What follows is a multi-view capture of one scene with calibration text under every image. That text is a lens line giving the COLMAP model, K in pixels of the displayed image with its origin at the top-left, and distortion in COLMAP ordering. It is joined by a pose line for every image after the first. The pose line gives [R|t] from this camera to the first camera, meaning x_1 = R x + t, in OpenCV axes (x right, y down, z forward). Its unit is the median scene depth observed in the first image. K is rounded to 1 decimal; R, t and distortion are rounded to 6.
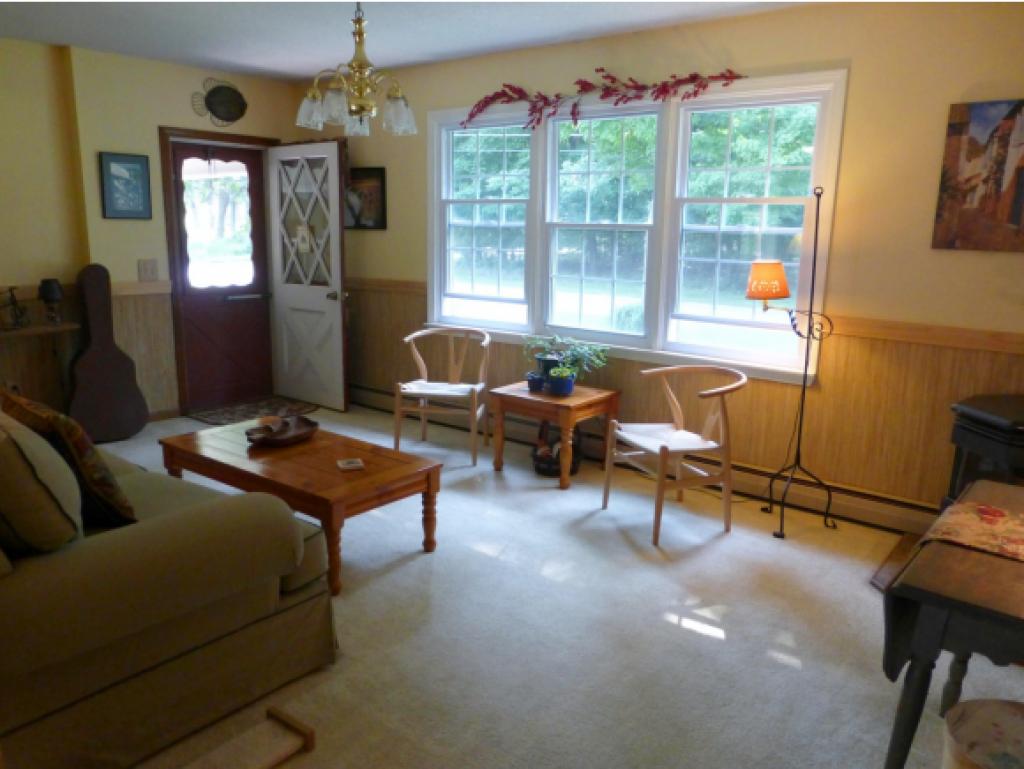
lens RADIAL K [[786.5, 0, 509.3], [0, 786.5, 380.3], [0, 0, 1]] dist [-0.007638, 0.013684]
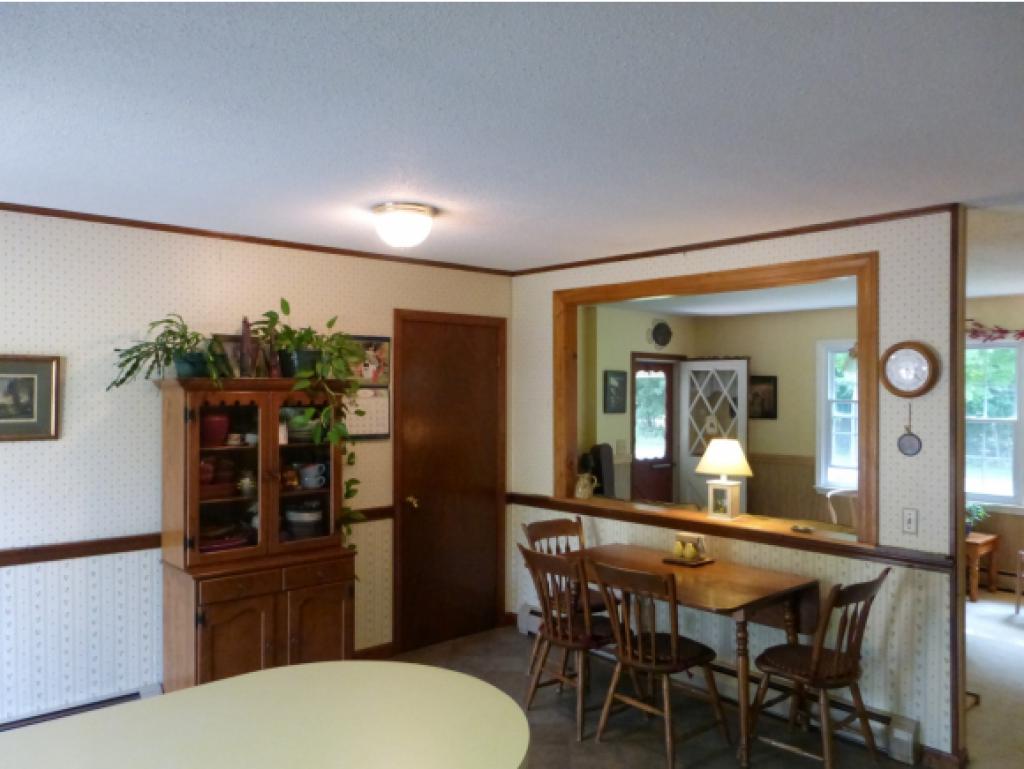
lens RADIAL K [[786.5, 0, 515.1], [0, 786.5, 387.2], [0, 0, 1]] dist [-0.007638, 0.013684]
pose [[0.988210, -0.003331, -0.153071, -0.420608], [-0.027972, 0.979008, -0.201891, 0.052048], [0.150530, 0.203792, 0.967372, -0.464531]]
